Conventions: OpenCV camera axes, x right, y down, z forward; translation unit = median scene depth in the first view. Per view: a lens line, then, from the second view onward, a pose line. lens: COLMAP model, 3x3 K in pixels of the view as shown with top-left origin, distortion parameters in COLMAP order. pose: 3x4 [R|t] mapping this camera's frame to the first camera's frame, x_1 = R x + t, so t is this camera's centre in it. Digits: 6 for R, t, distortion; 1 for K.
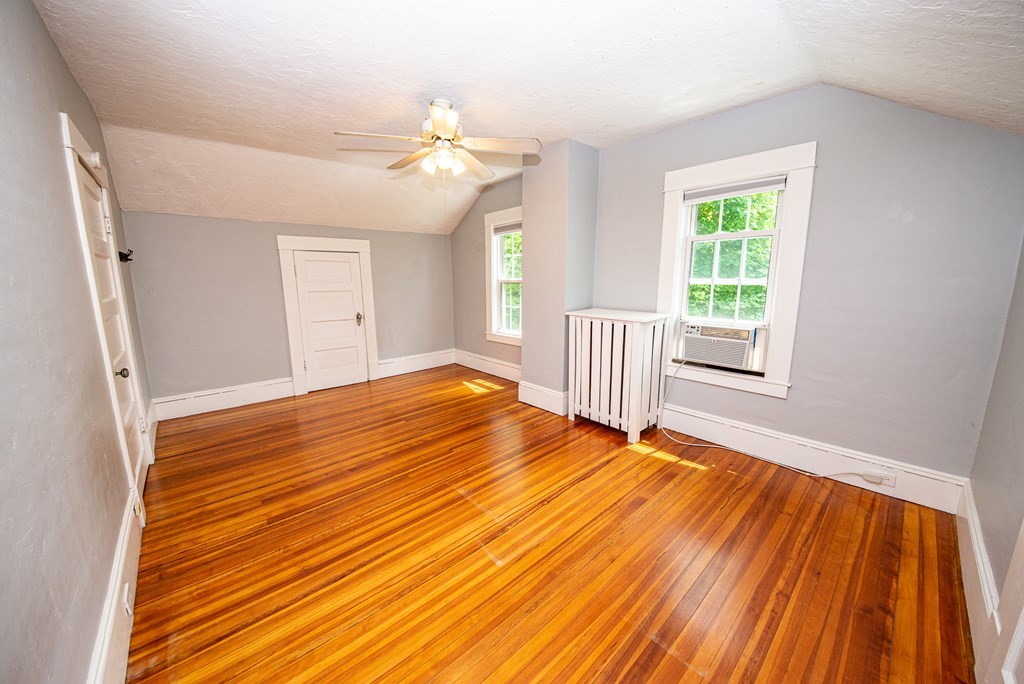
lens RADIAL K [[359.2, 0, 513.9], [0, 359.2, 337.9], [0, 0, 1]] dist [0.023332, -0.017390]
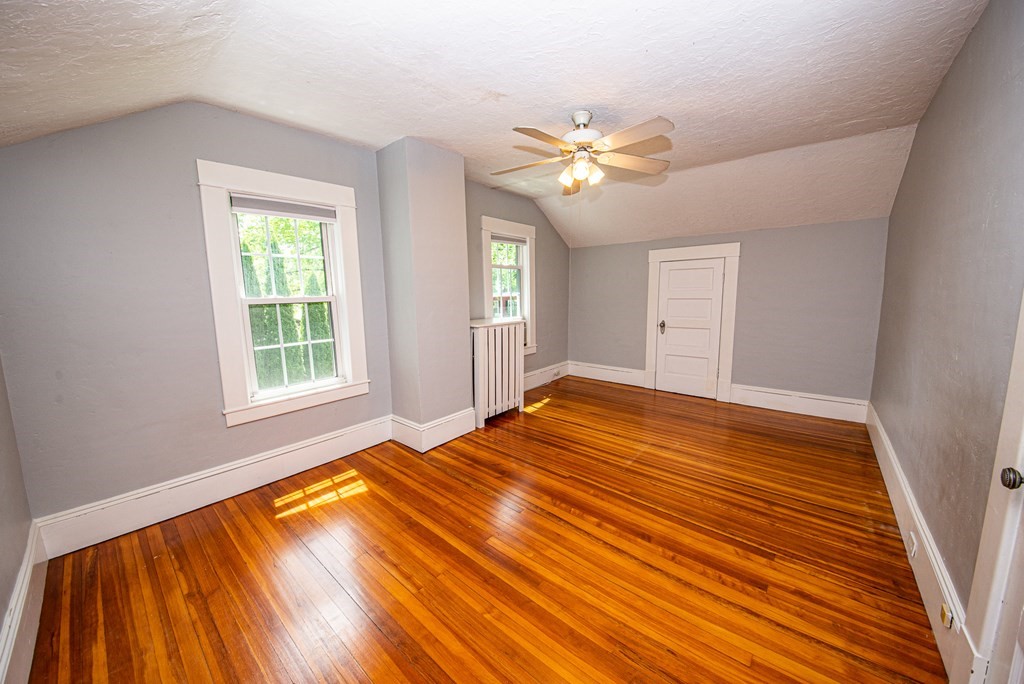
lens RADIAL K [[359.2, 0, 513.9], [0, 359.2, 337.9], [0, 0, 1]] dist [0.023332, -0.017390]
pose [[-0.134148, -0.121467, 0.983489, -1.140429], [0.184125, 0.972122, 0.145178, -0.213569], [-0.973705, 0.200561, -0.108044, 1.309326]]
